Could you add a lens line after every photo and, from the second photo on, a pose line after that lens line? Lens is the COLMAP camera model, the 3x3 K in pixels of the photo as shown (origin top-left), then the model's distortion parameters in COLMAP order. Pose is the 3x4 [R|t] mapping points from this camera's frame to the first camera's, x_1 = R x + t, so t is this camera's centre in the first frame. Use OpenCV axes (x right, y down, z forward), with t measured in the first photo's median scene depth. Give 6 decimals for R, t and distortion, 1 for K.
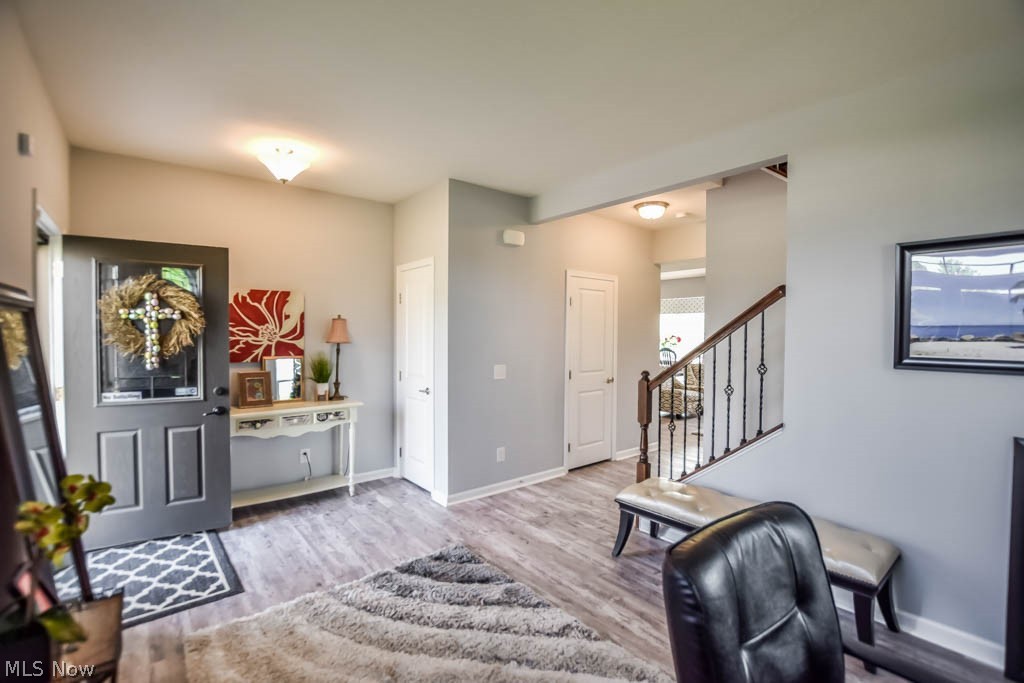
lens RADIAL K [[453.3, 0, 512.0], [0, 453.3, 341.5], [0, 0, 1]] dist [-0.024289, 0.001281]
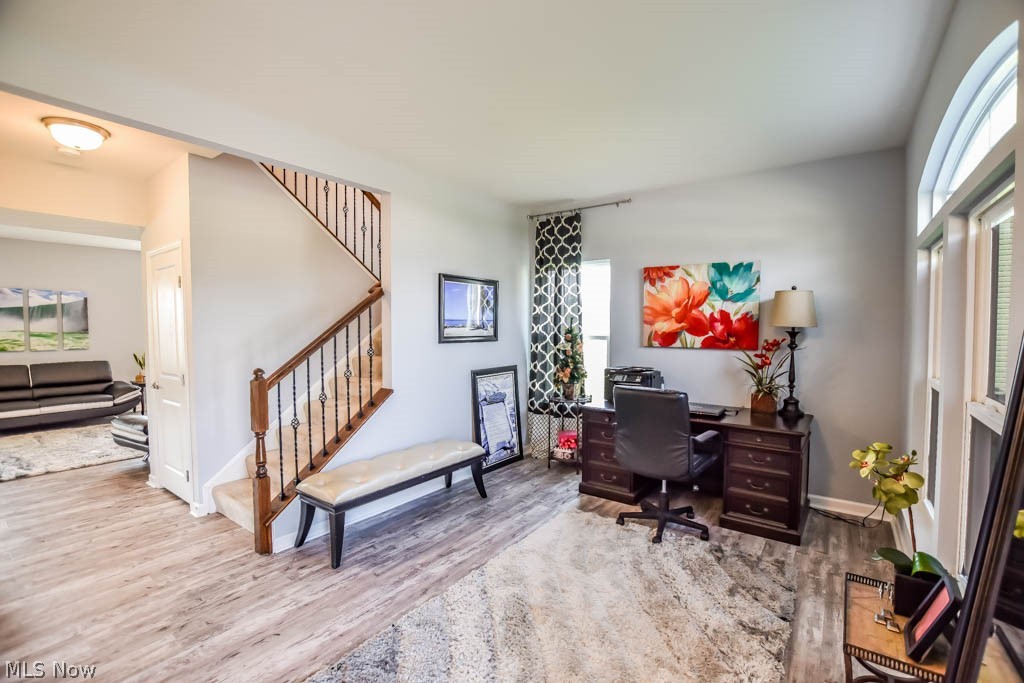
lens RADIAL K [[453.3, 0, 512.0], [0, 453.3, 341.5], [0, 0, 1]] dist [-0.024289, 0.001281]
pose [[-0.235993, -0.037649, 0.971025, -0.725085], [0.018814, 0.998885, 0.043302, -0.014913], [-0.971573, 0.028488, -0.235022, 0.856625]]
